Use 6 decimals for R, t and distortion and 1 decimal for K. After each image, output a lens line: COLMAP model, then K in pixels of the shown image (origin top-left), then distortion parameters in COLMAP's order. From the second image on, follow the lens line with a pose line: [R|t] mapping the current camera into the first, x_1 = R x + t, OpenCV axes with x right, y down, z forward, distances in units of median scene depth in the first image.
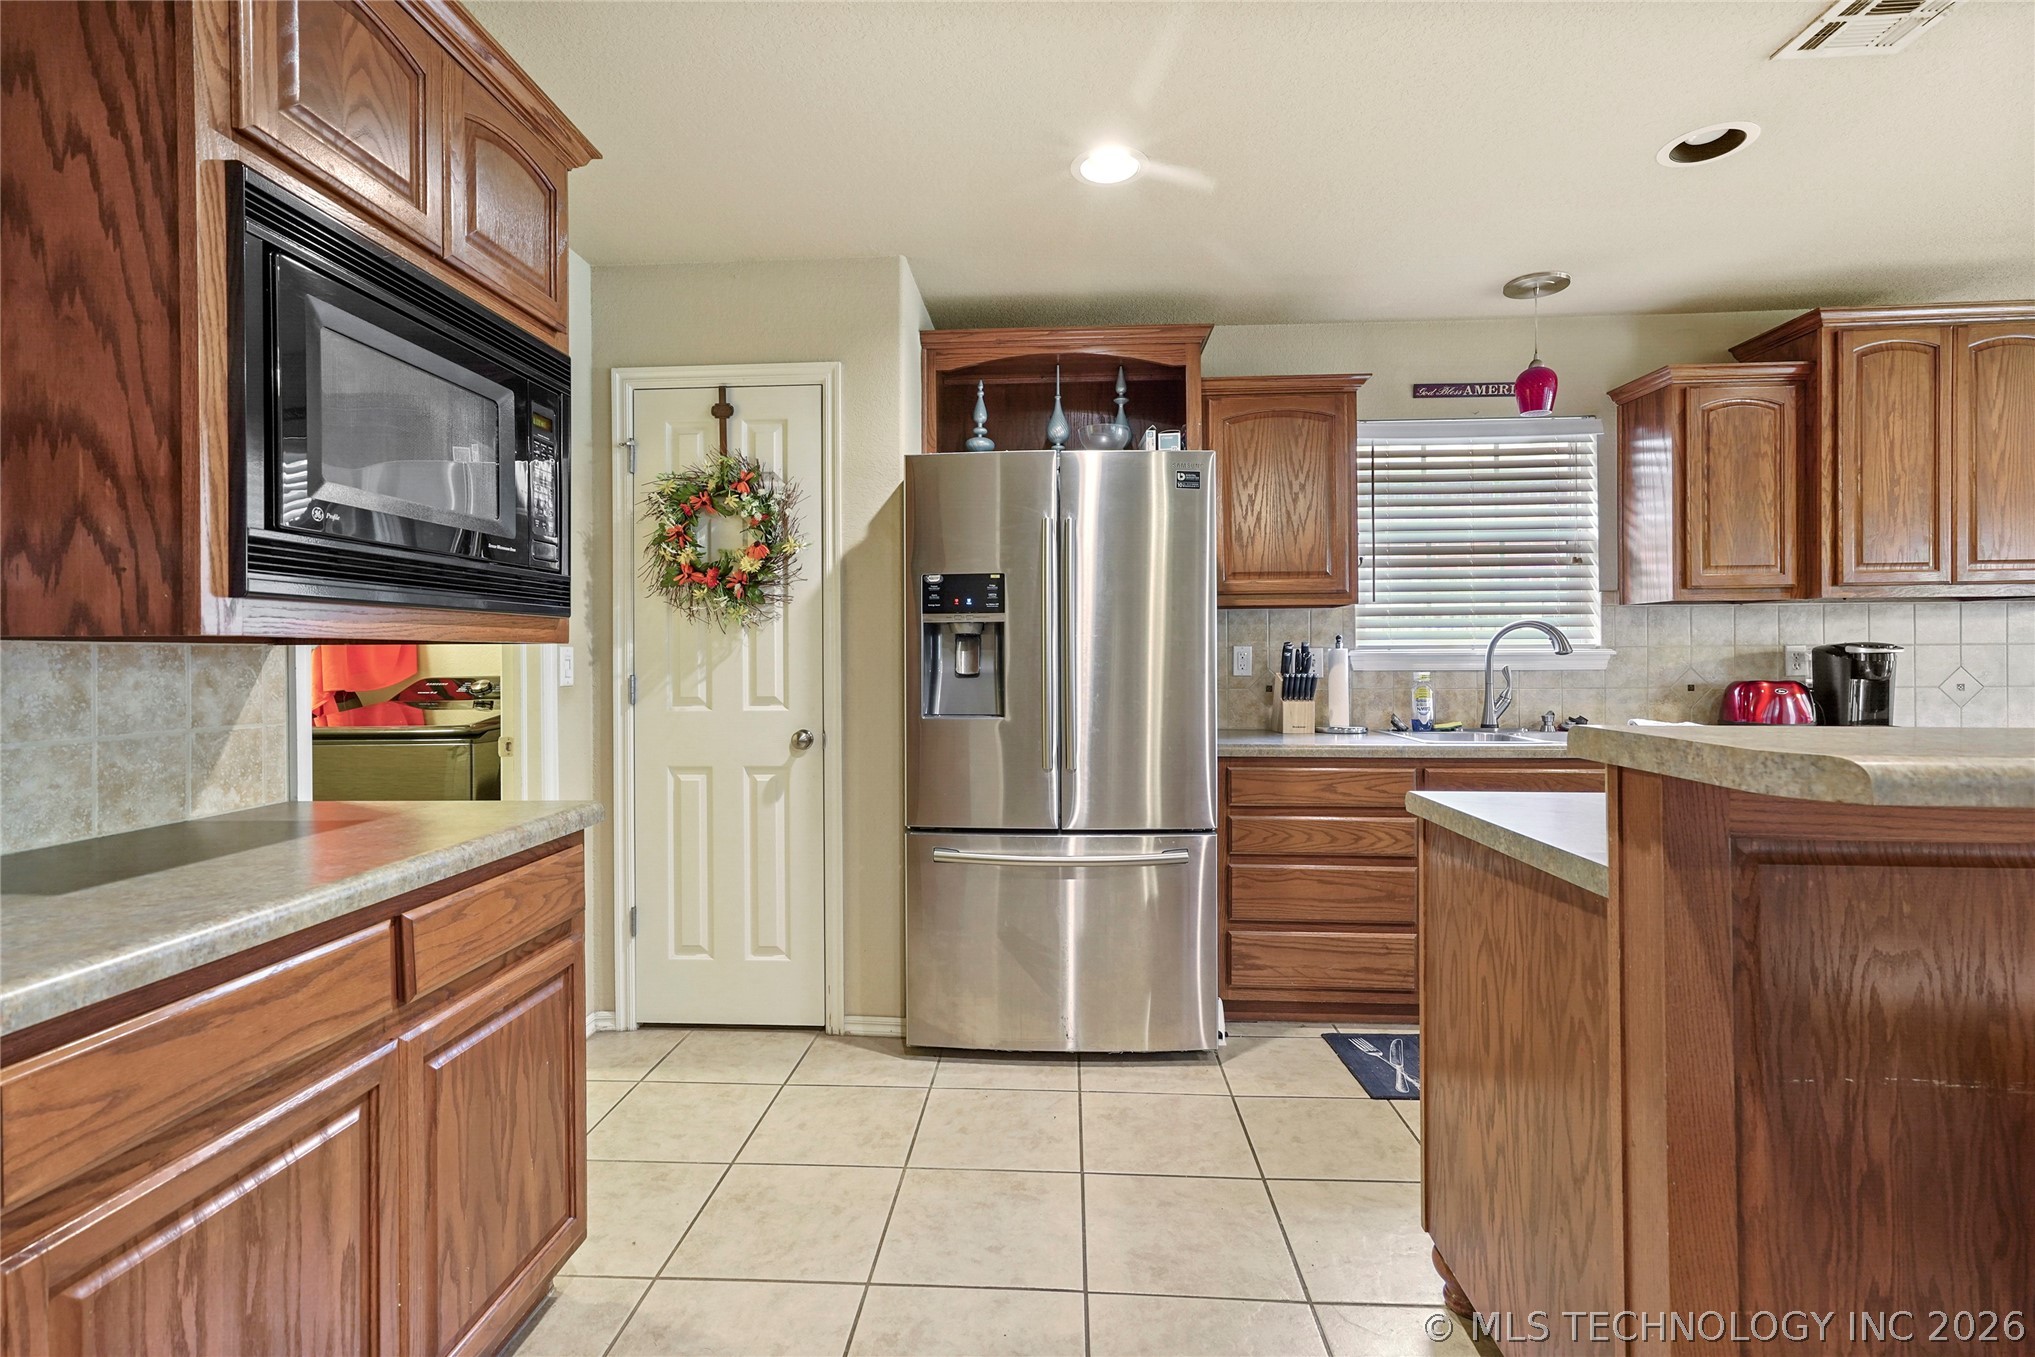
lens RADIAL K [[959.6, 0, 1012.8], [0, 959.6, 644.3], [0, 0, 1]] dist [-0.000725, 0.020402]
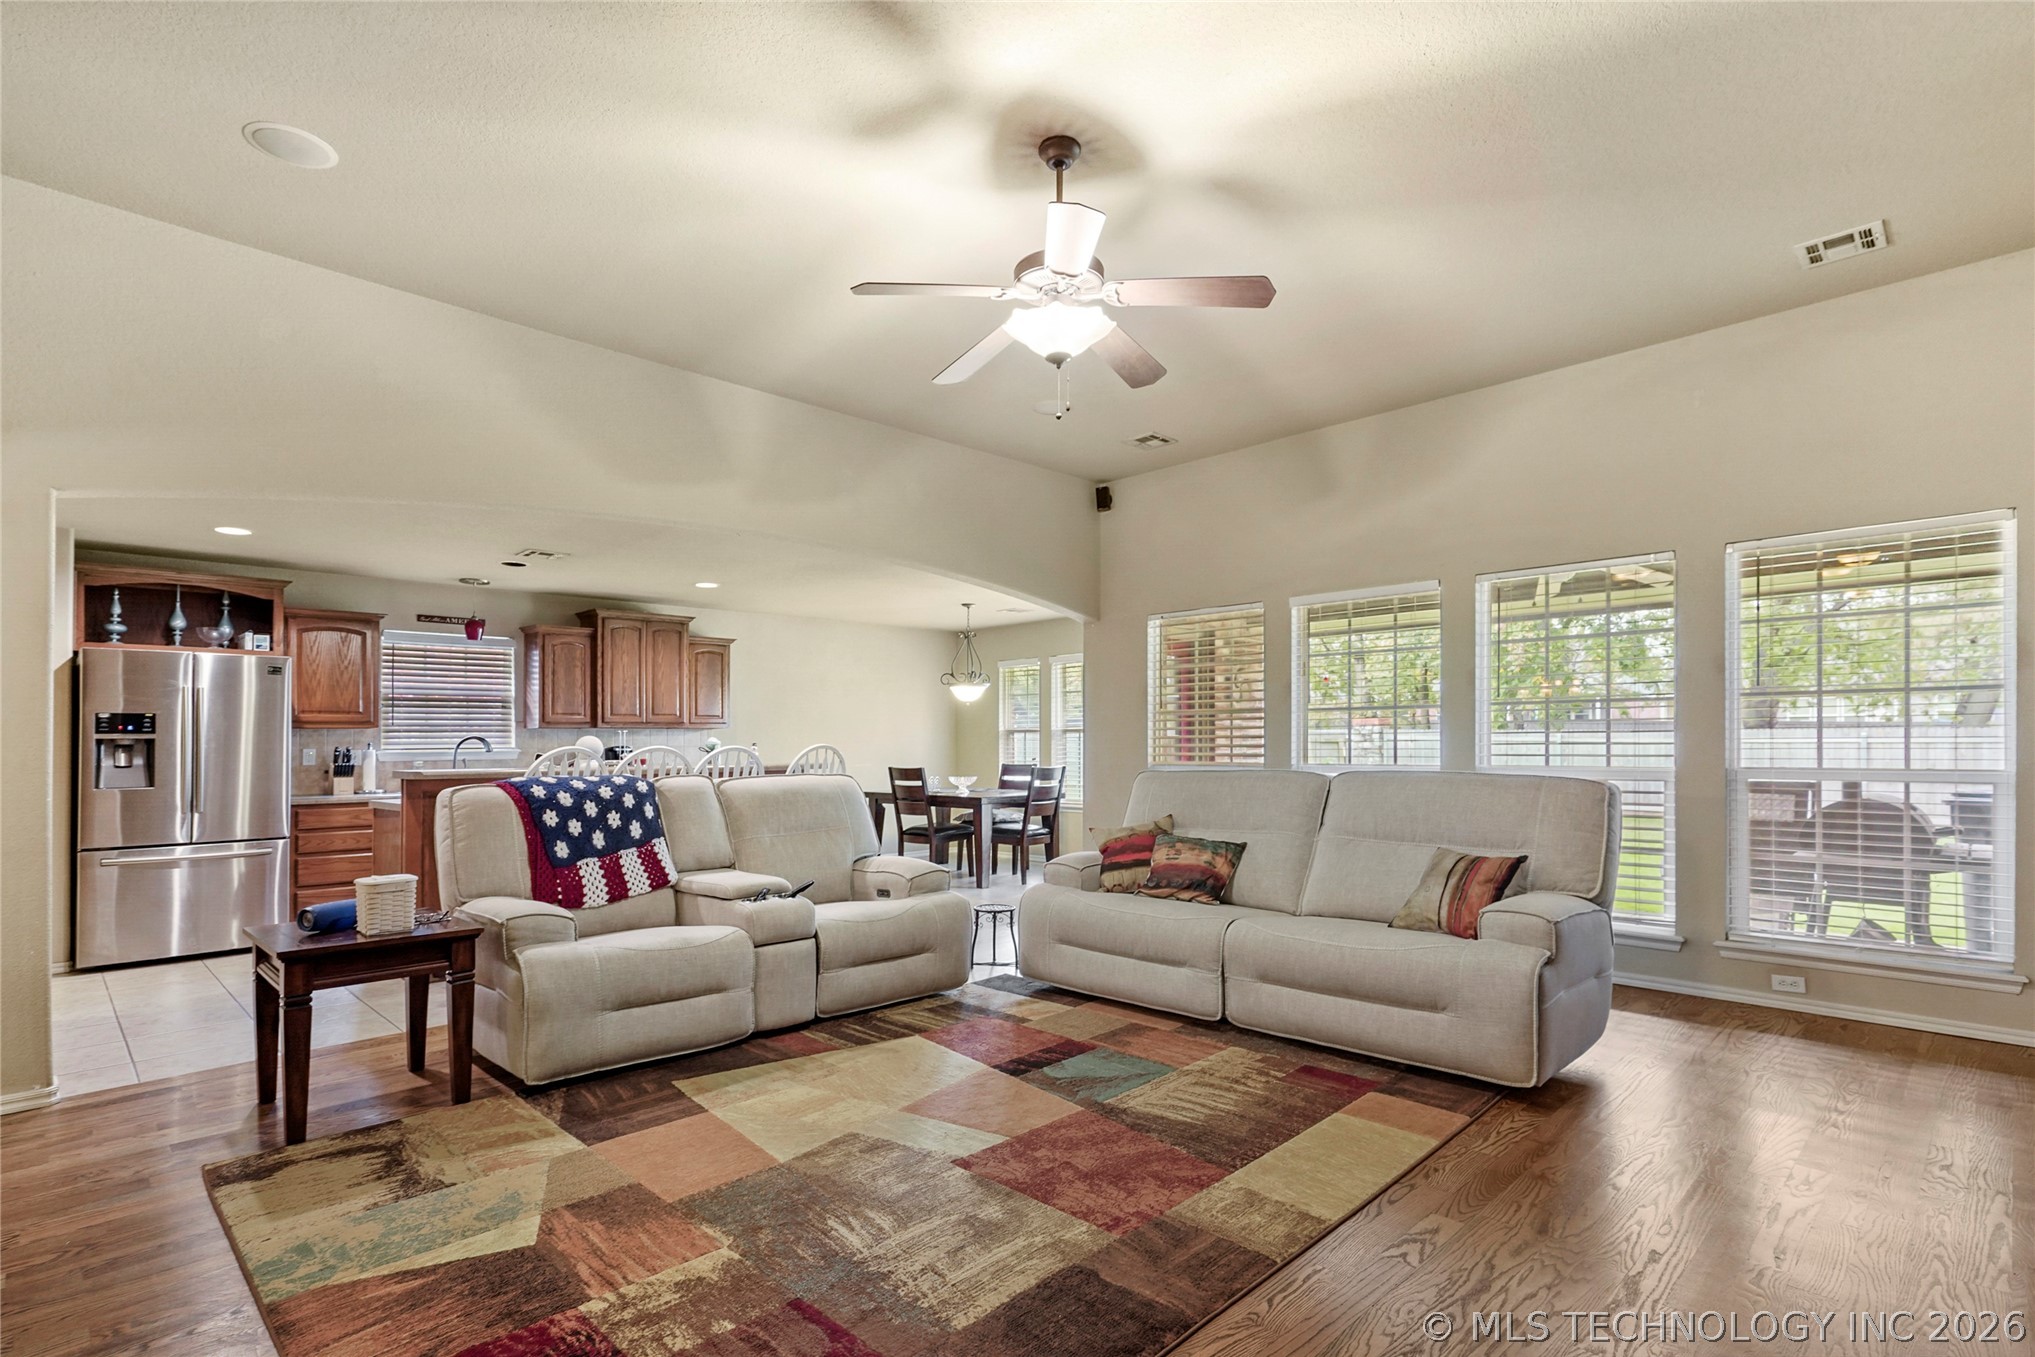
lens RADIAL K [[965.5, 0, 1017.3], [0, 965.5, 719.4], [0, 0, 1]] dist [-0.000975, 0.005820]
pose [[0.663135, 0.014927, 0.748351, -0.267009], [0.000350, 0.999795, -0.020252, -0.018196], [-0.748500, 0.013692, 0.662994, -1.343554]]
